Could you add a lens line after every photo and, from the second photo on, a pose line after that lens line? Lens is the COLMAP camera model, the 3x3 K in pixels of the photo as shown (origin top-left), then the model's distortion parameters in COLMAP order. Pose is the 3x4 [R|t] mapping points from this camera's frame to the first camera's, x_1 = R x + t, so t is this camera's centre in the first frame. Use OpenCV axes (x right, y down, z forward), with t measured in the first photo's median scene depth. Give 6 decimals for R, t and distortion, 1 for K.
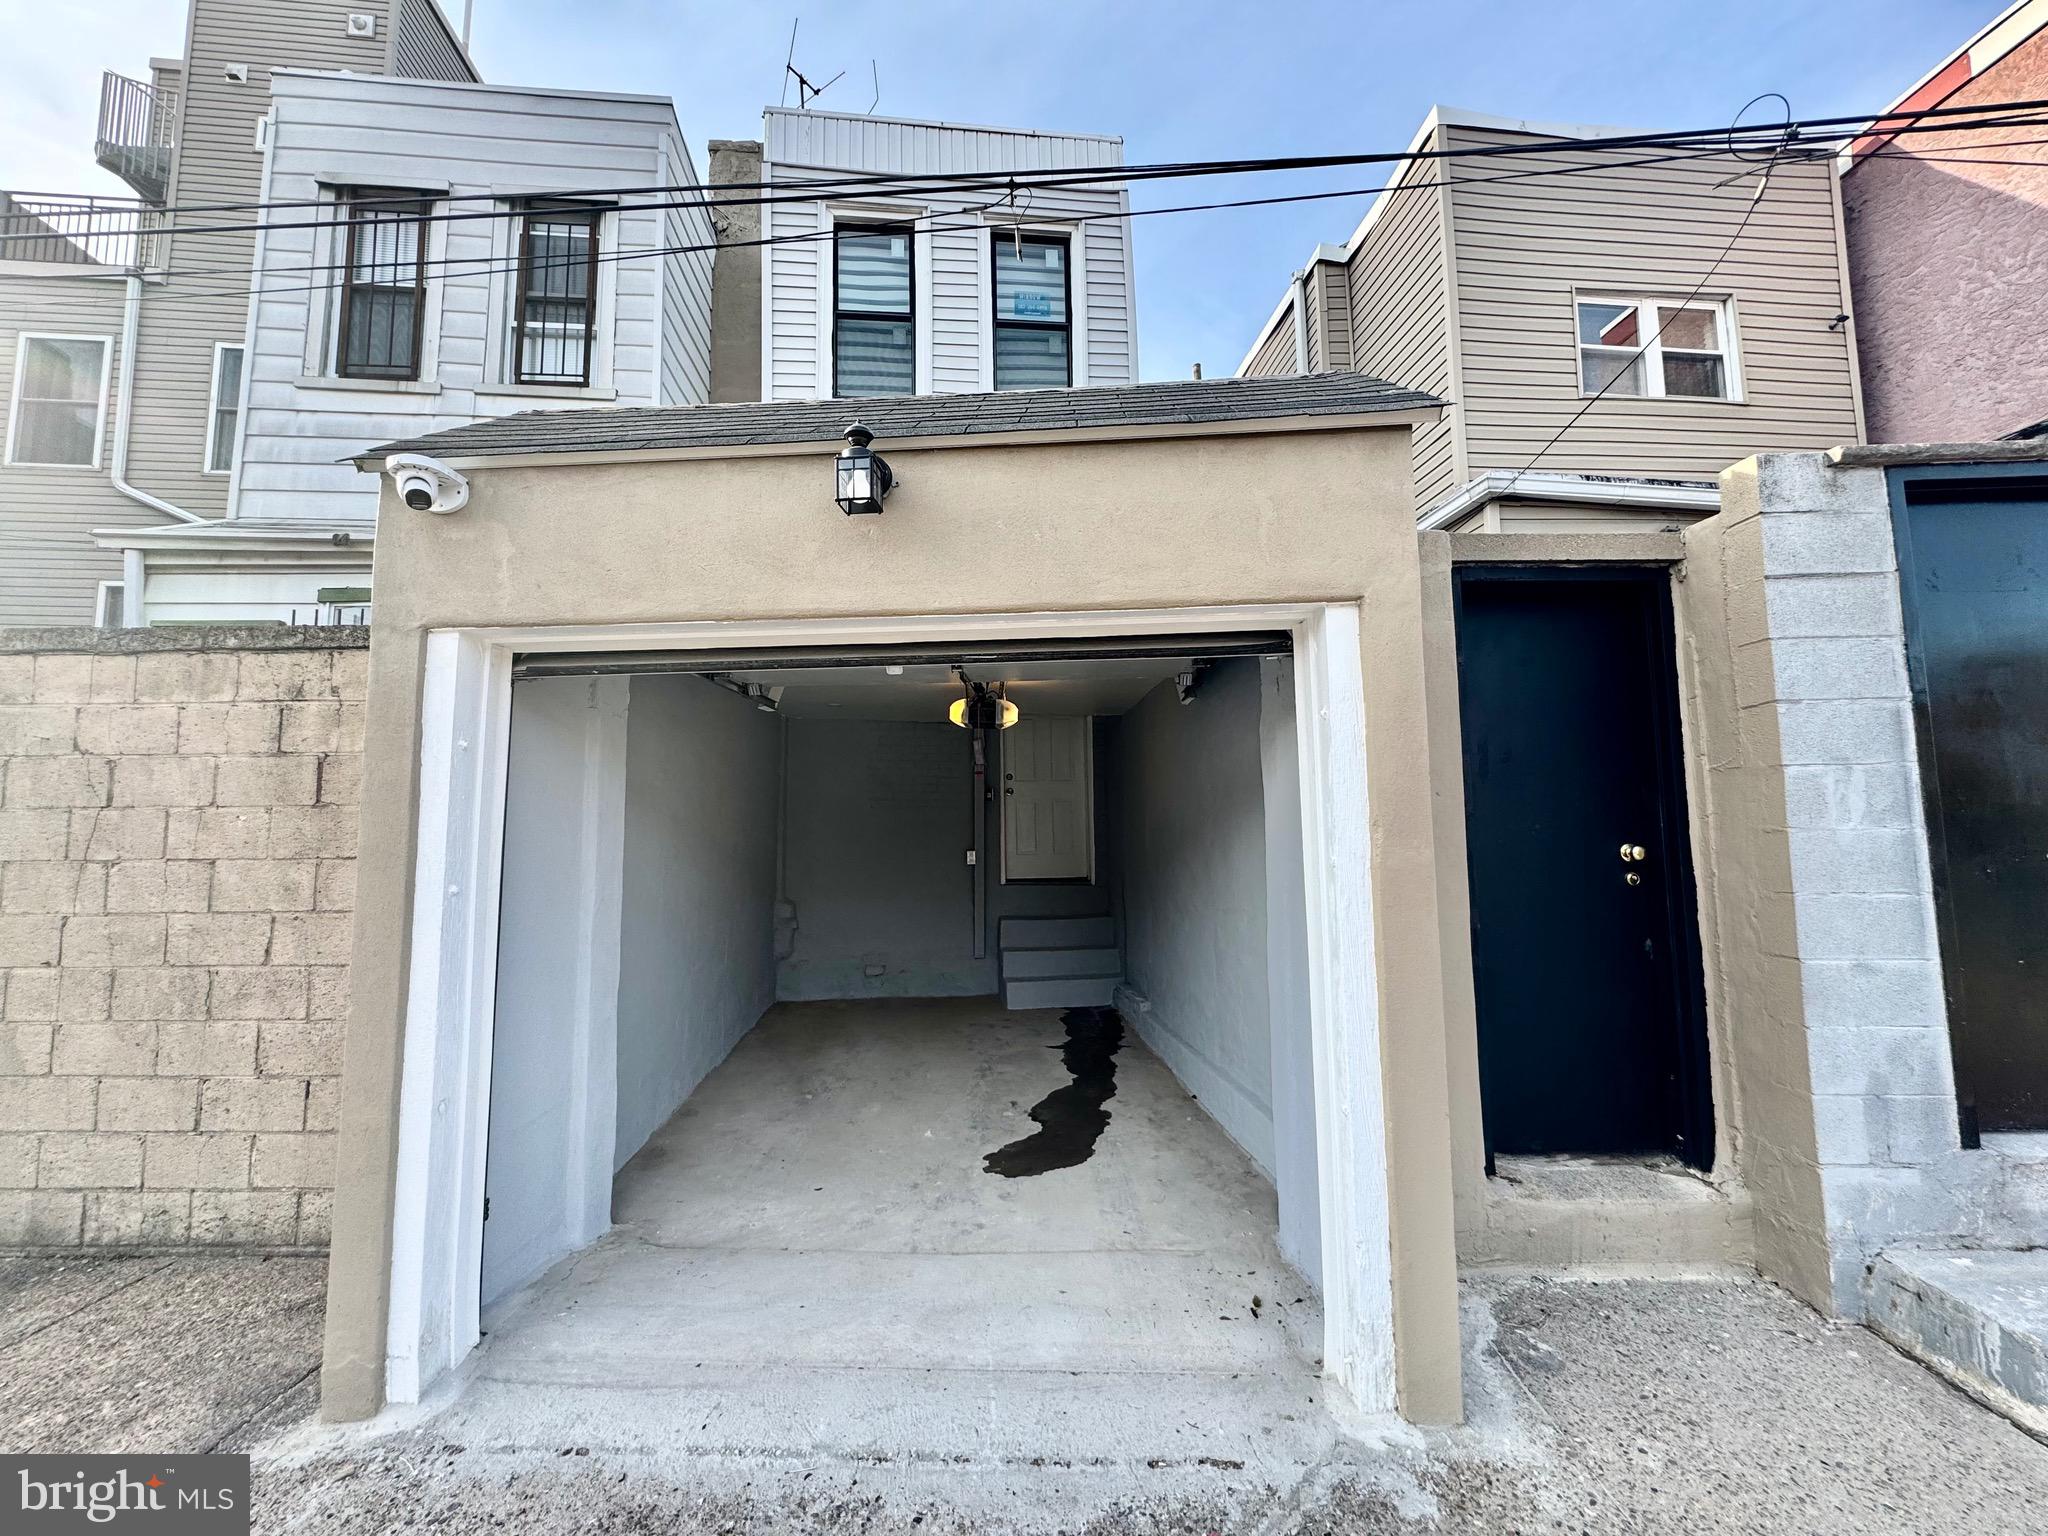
lens RADIAL K [[815.5, 0, 1021.6], [0, 815.5, 766.5], [0, 0, 1]] dist [-0.001600, 0.000136]
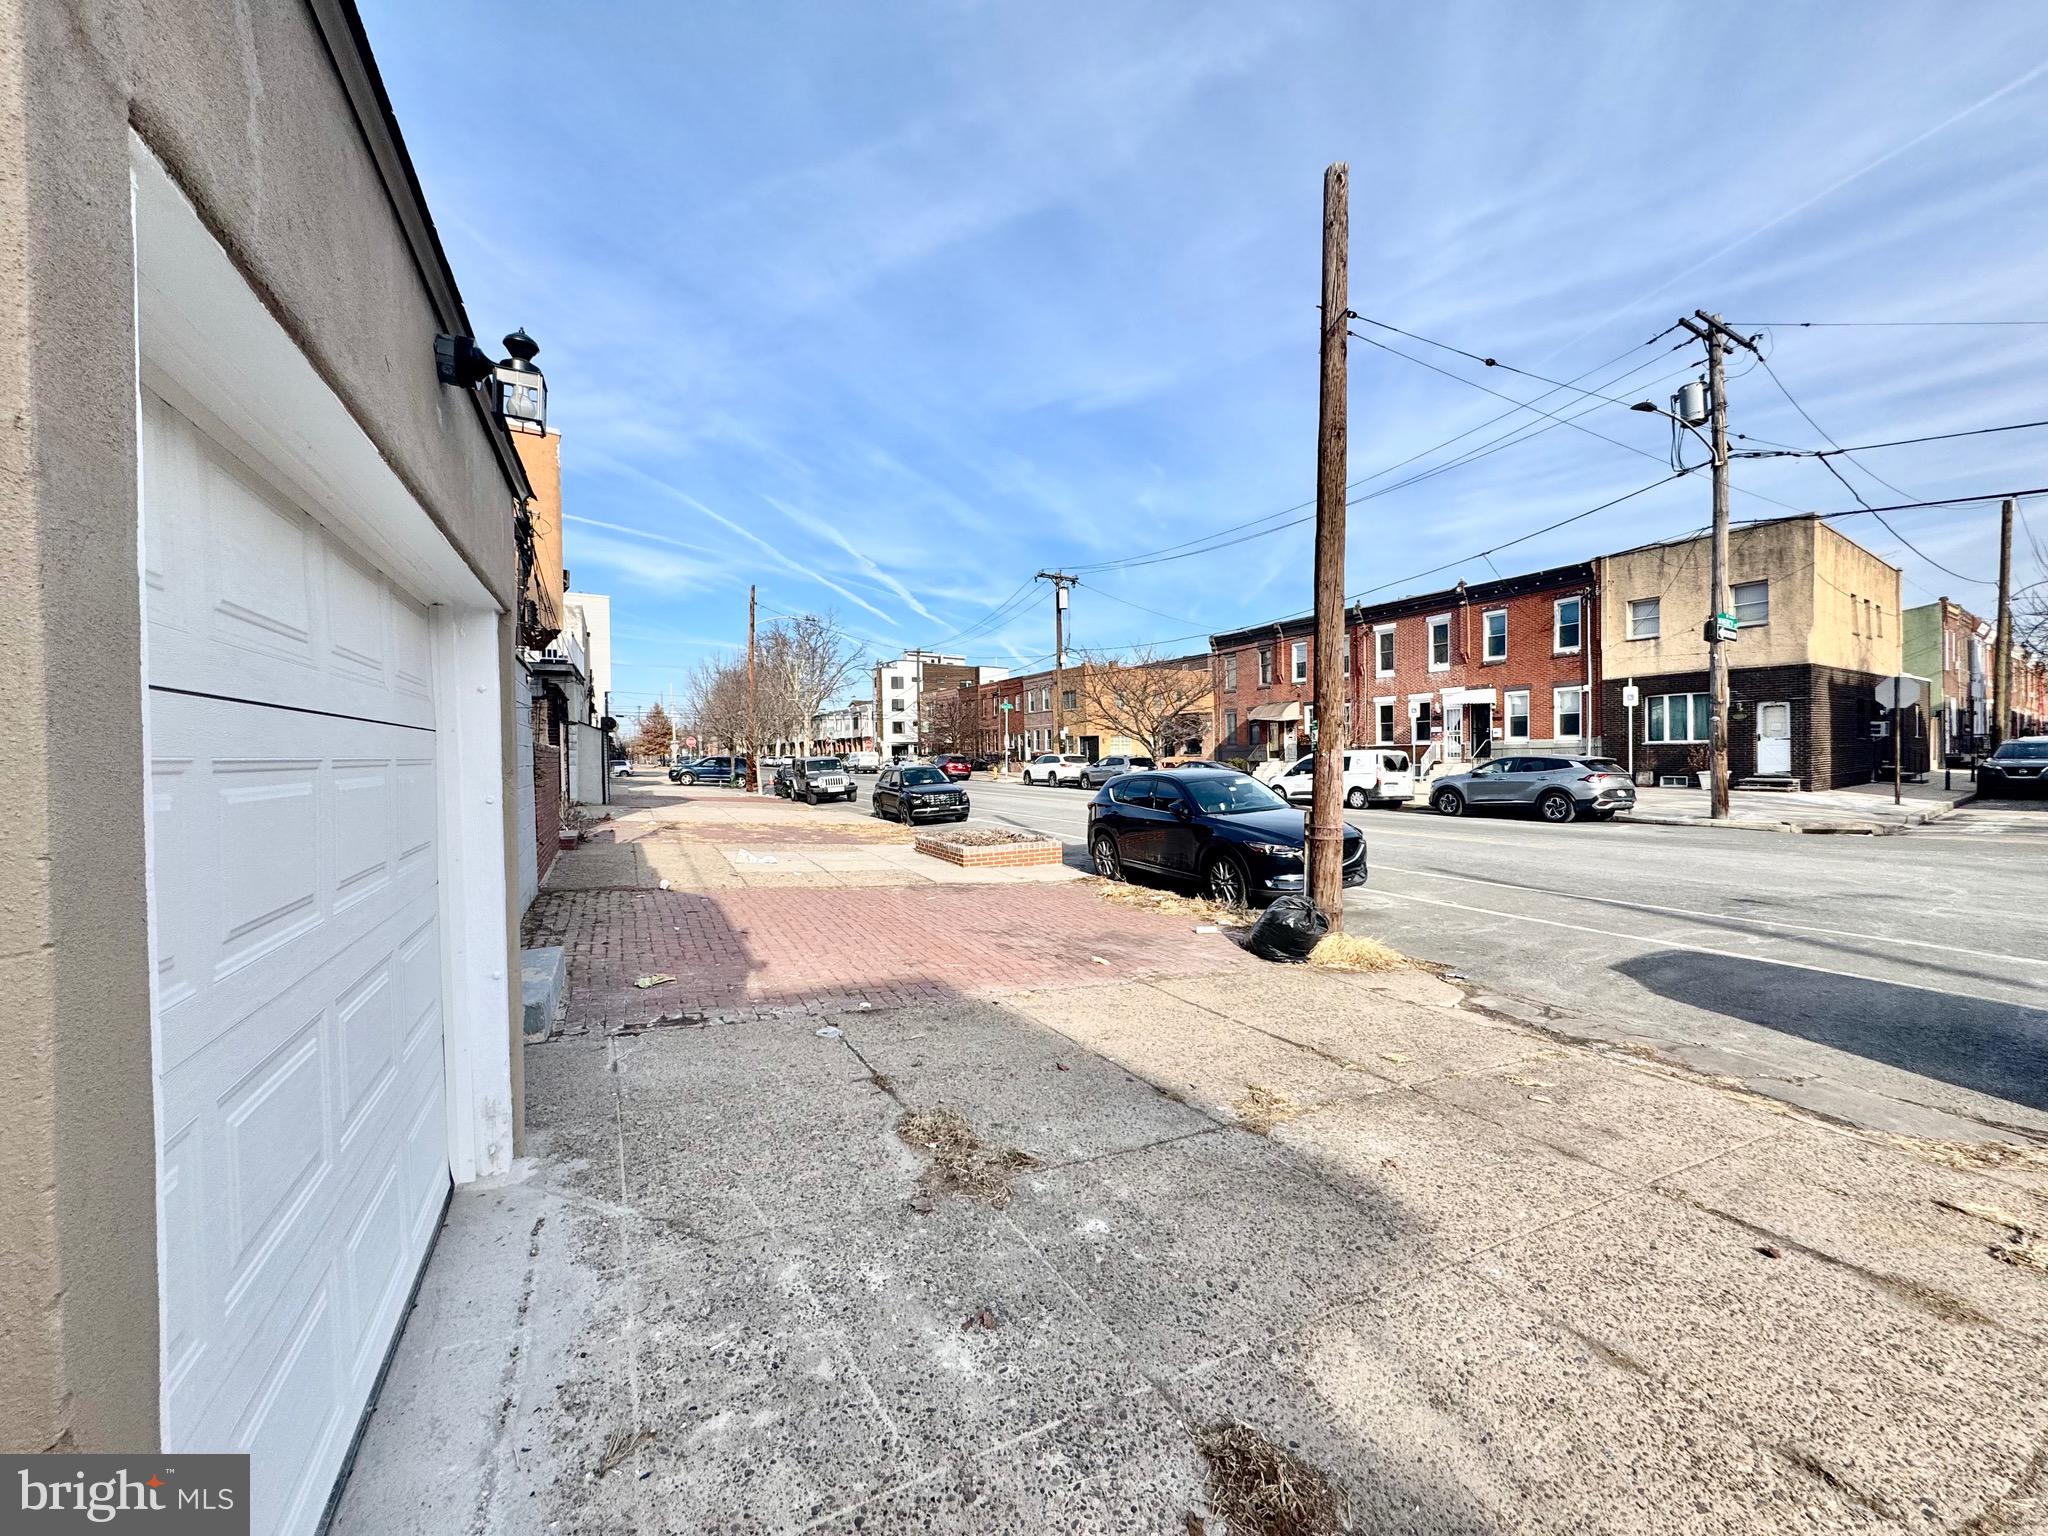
lens RADIAL K [[817.5, 0, 1022.6], [0, 817.5, 766.0], [0, 0, 1]] dist [-0.002804, 0.000523]
pose [[-0.495323, 0.007491, 0.868676, -1.014937], [-0.058963, 0.997367, -0.042222, 0.053174], [-0.866705, -0.072133, -0.493577, 0.746100]]
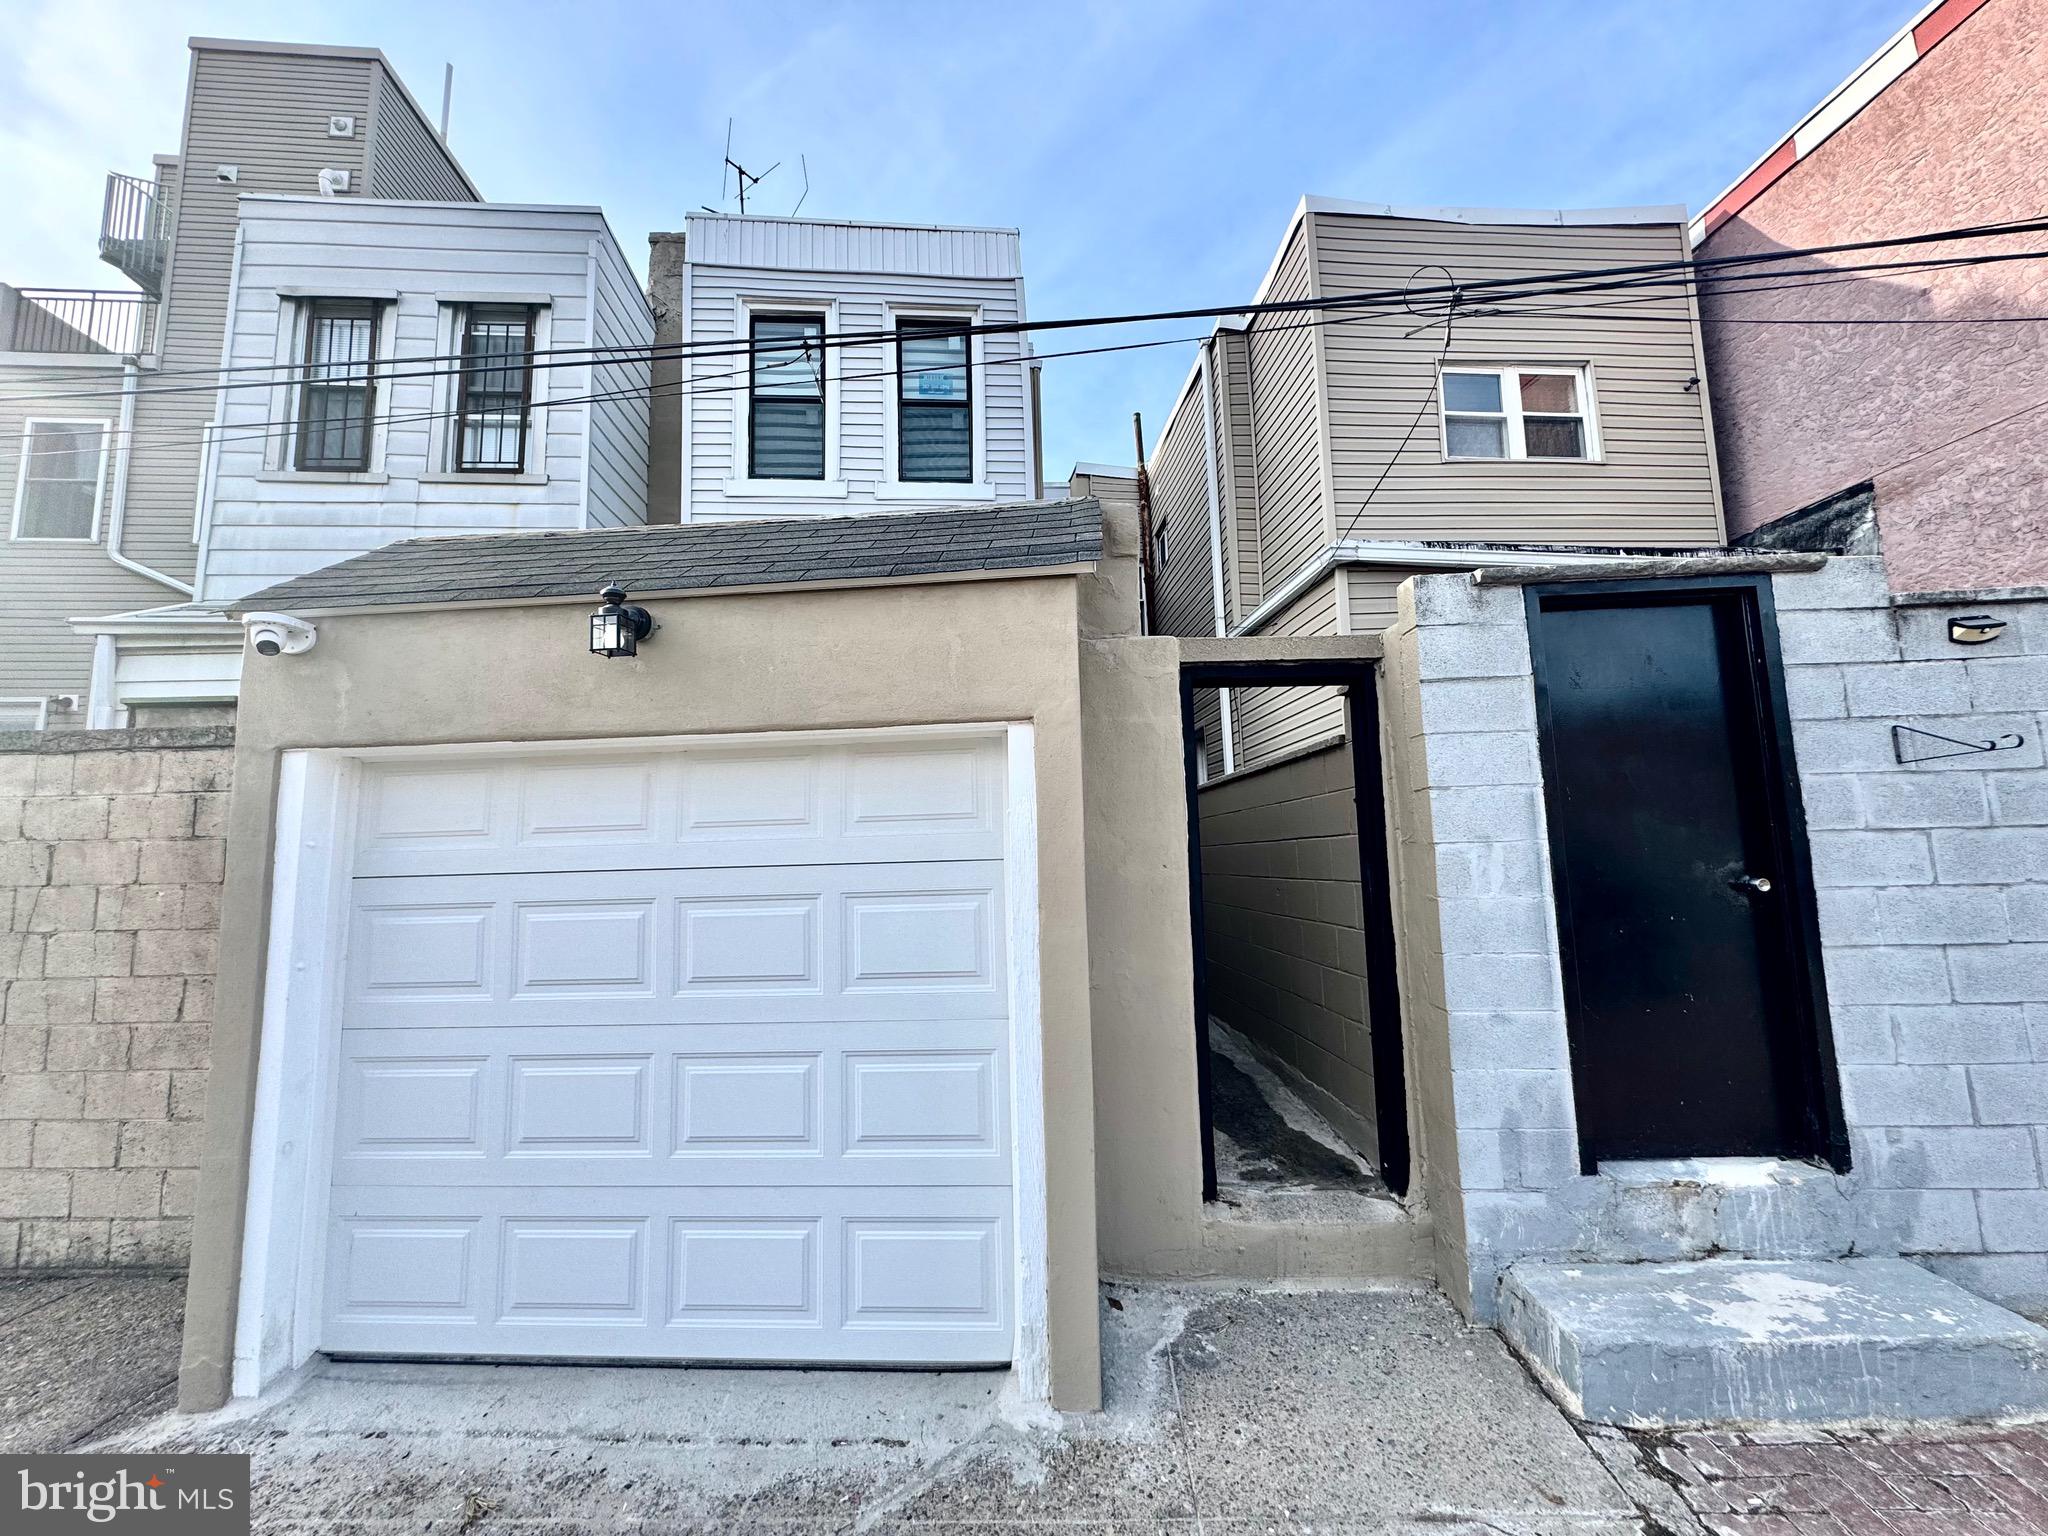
lens RADIAL K [[817.5, 0, 1022.6], [0, 817.5, 766.0], [0, 0, 1]] dist [-0.002804, 0.000523]
pose [[0.999761, -0.014826, -0.016036, 0.345666], [0.014461, 0.999639, -0.022625, -0.089084], [0.016366, 0.022388, 0.999615, -0.171304]]
